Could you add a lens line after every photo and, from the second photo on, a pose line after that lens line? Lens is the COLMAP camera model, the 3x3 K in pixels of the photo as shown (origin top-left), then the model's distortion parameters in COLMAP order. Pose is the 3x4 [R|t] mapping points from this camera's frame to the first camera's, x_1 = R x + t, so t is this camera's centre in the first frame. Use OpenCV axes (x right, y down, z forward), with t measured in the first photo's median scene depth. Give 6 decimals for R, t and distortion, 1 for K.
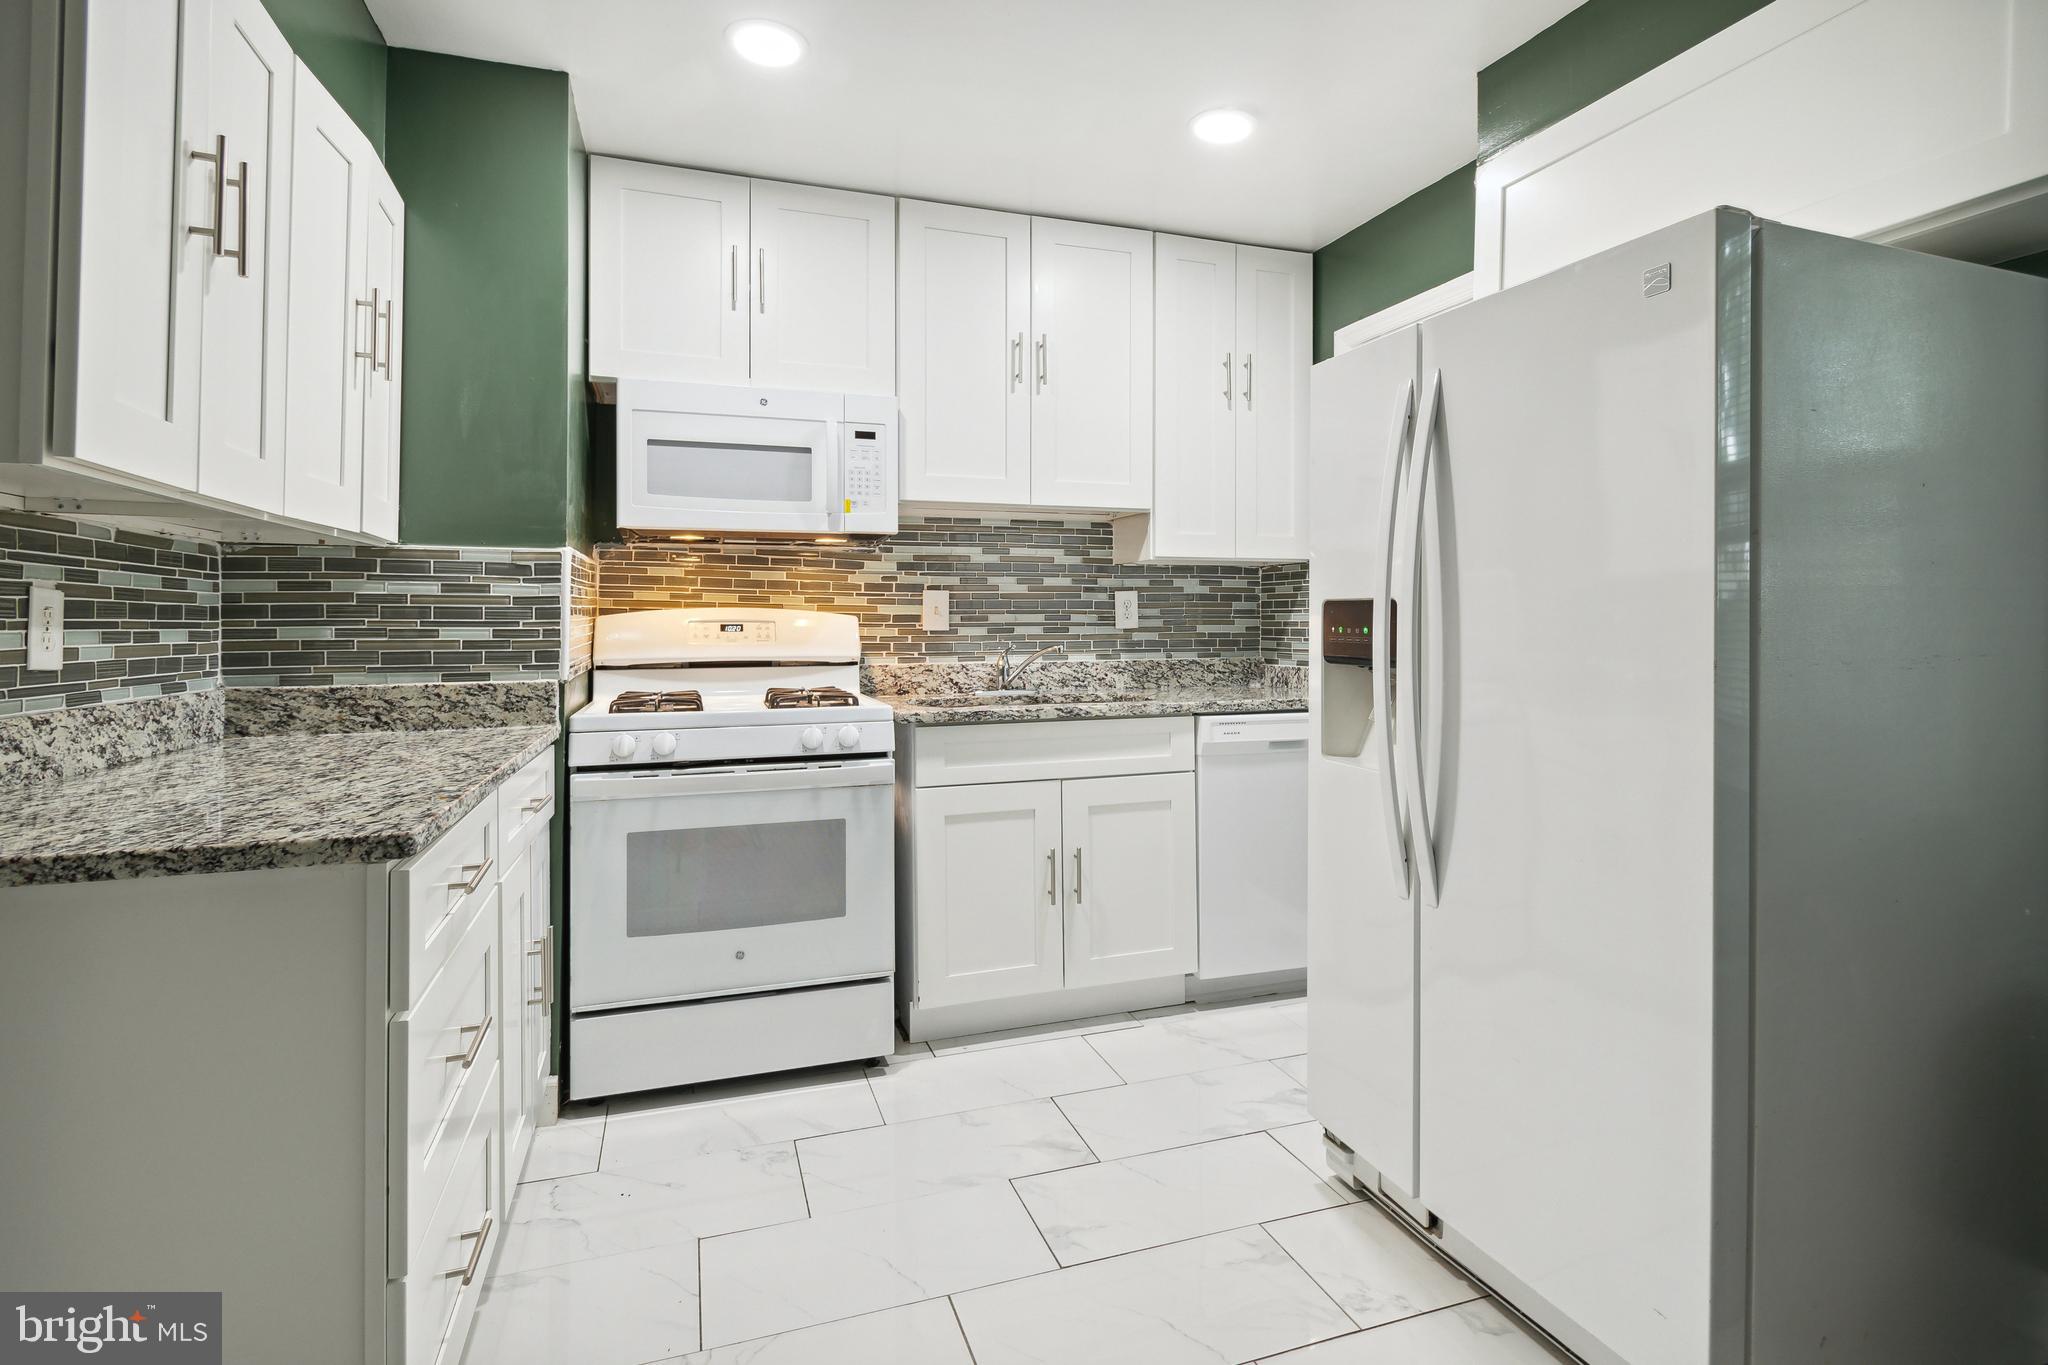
lens RADIAL K [[998.9, 0, 1023.6], [0, 998.9, 608.2], [0, 0, 1]] dist [-0.000968, -0.000570]
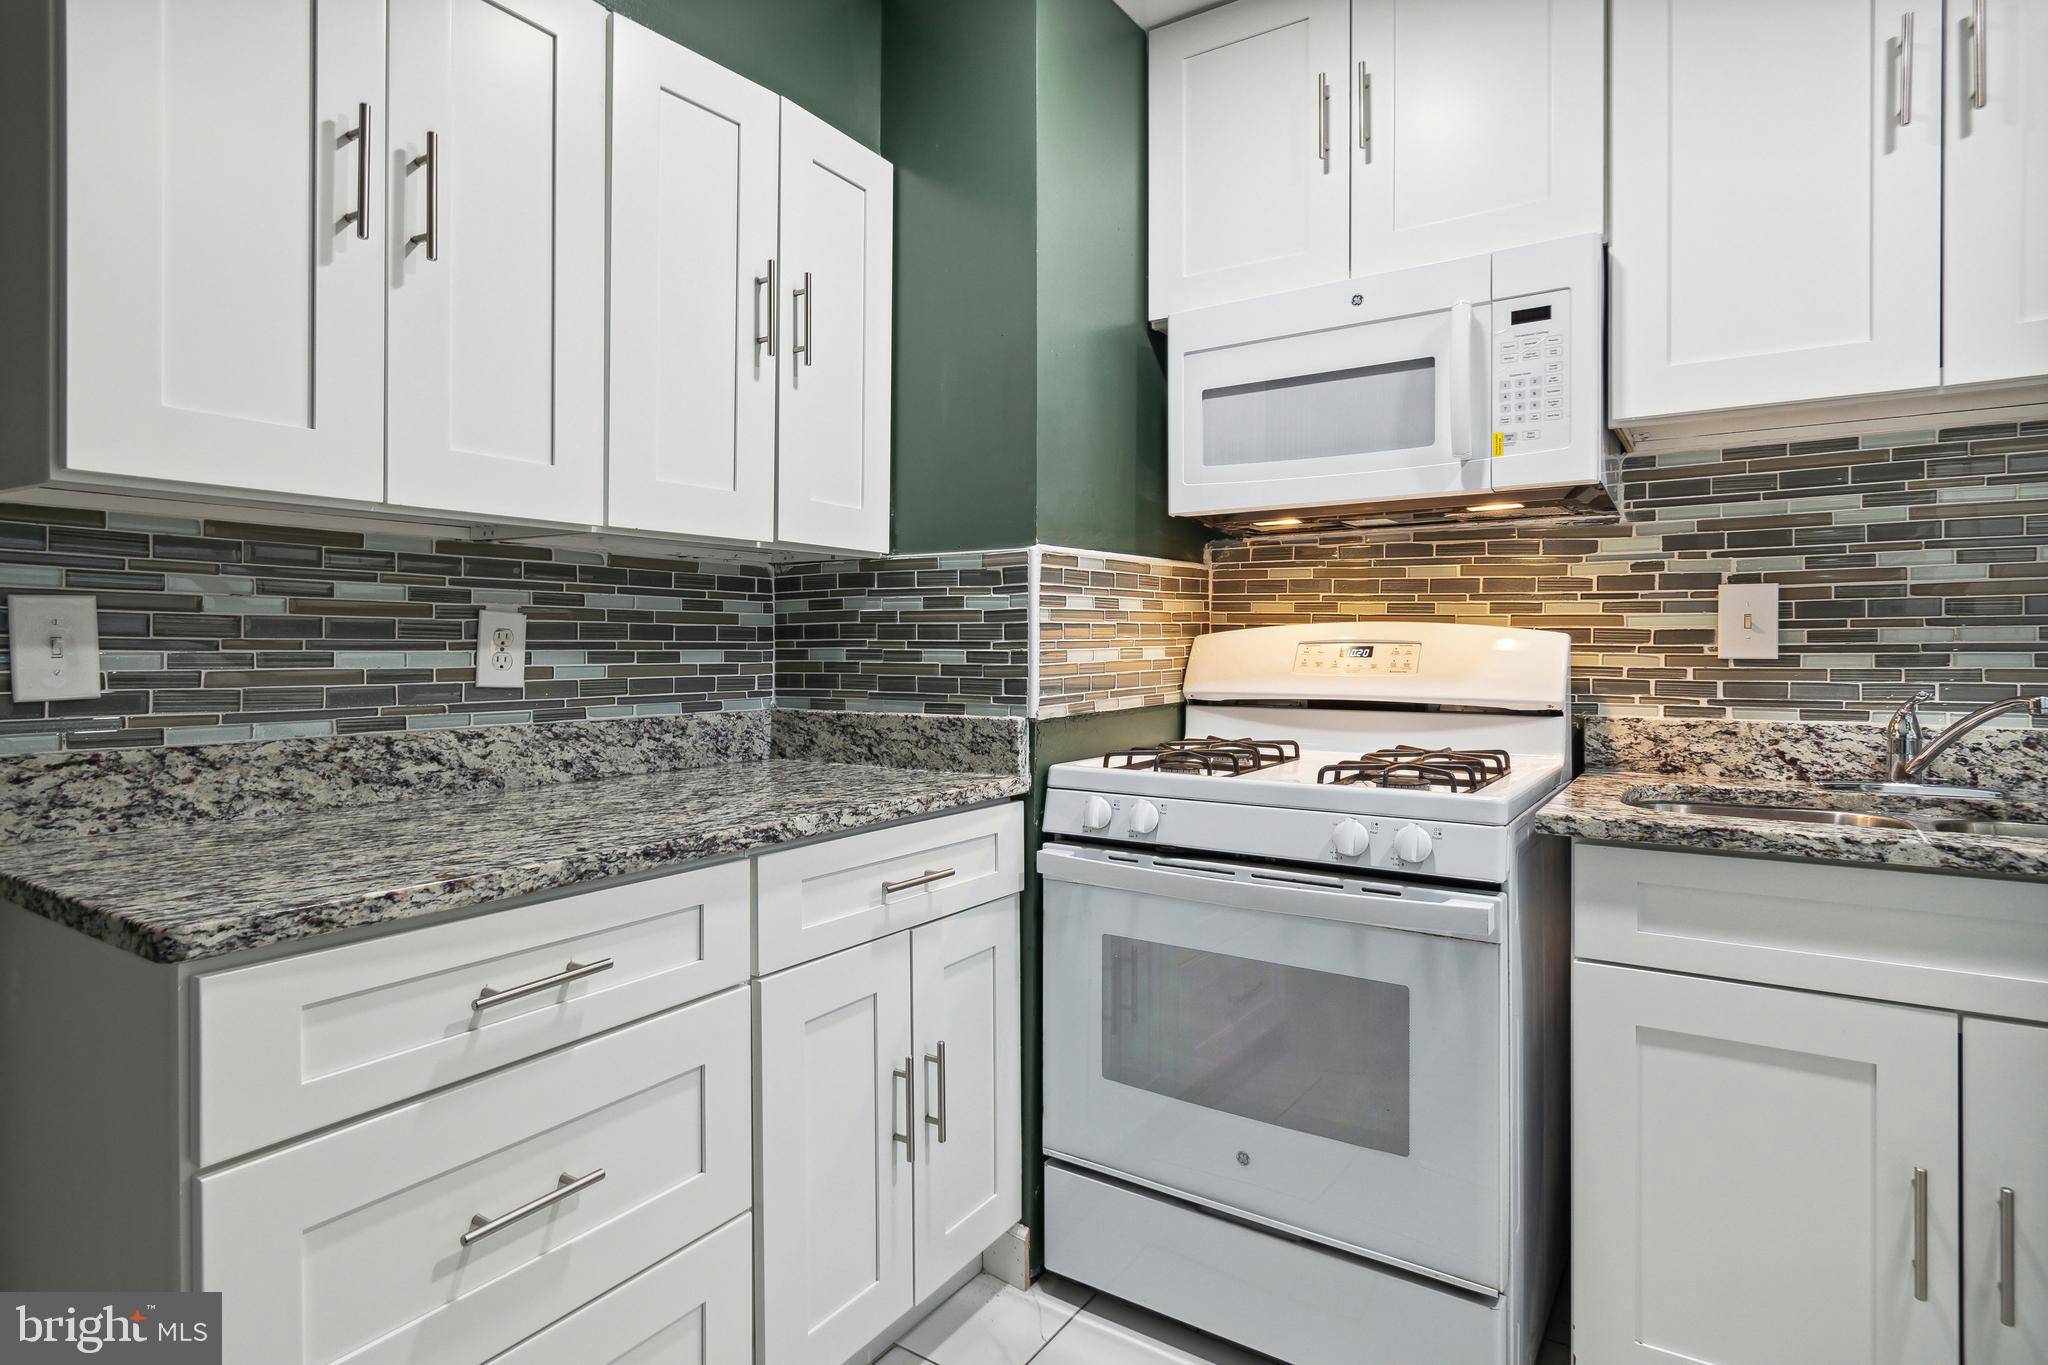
lens RADIAL K [[1066.4, 0, 1030.1], [0, 1066.4, 643.5], [0, 0, 1]] dist [0.004255, 0.000160]
pose [[0.611029, 0.000147, -0.791608, 0.149694], [0.010735, 0.999906, 0.008471, 0.006008], [0.791535, -0.013674, 0.610971, 0.398703]]
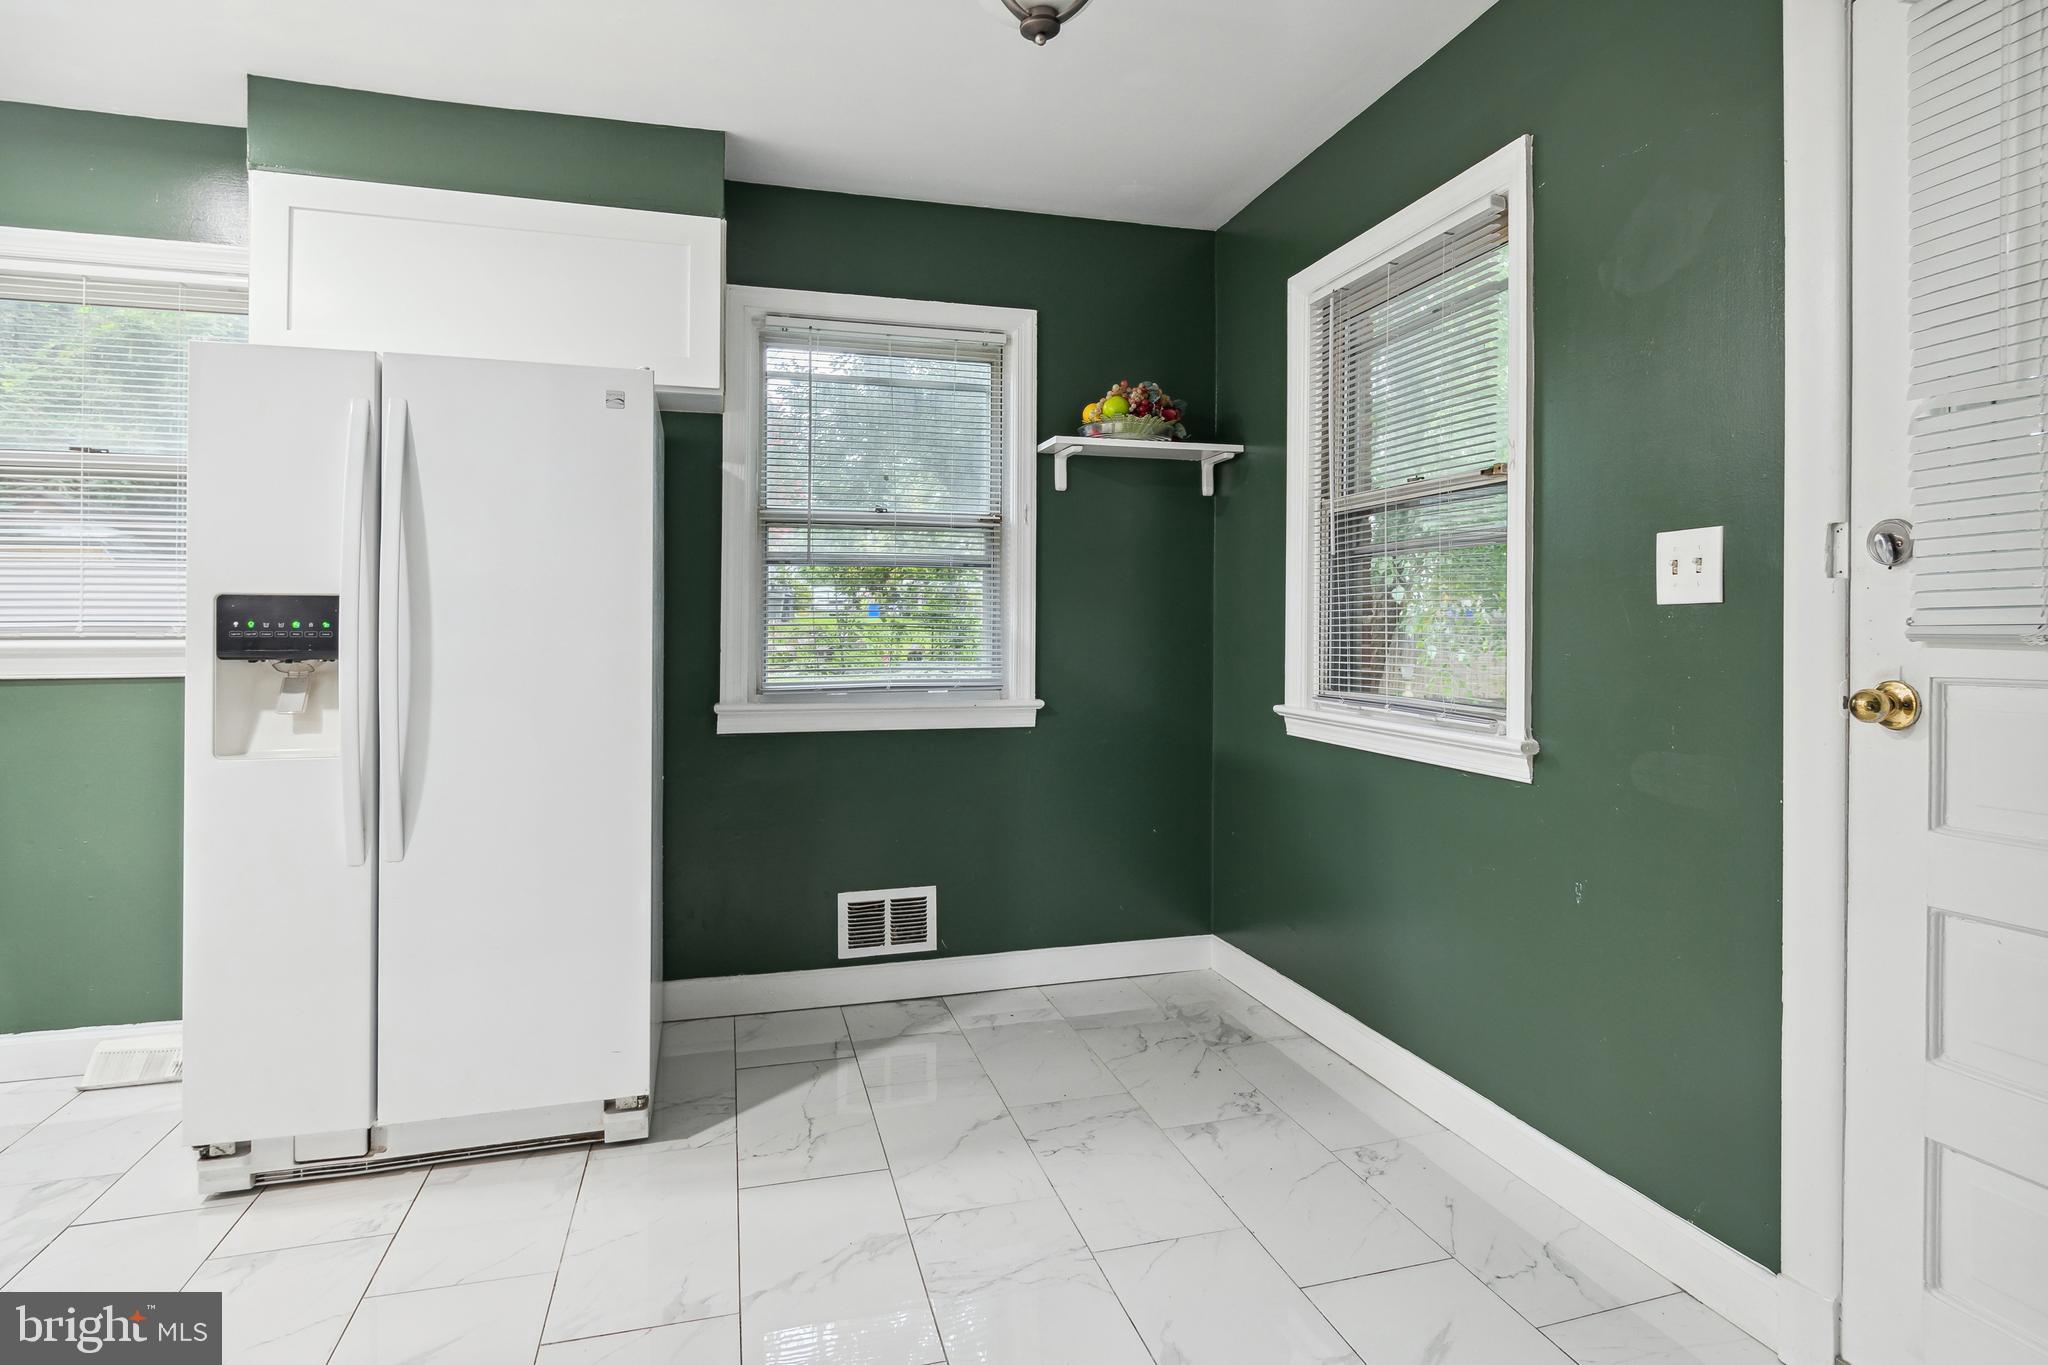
lens RADIAL K [[1068.6, 0, 1026.0], [0, 1068.6, 631.8], [0, 0, 1]] dist [0.000760, -0.000041]
pose [[0.048338, -0.003332, 0.998825, -0.473413], [-0.013944, 0.999895, 0.004010, 0.009812], [-0.998734, -0.014121, 0.048287, 0.129756]]
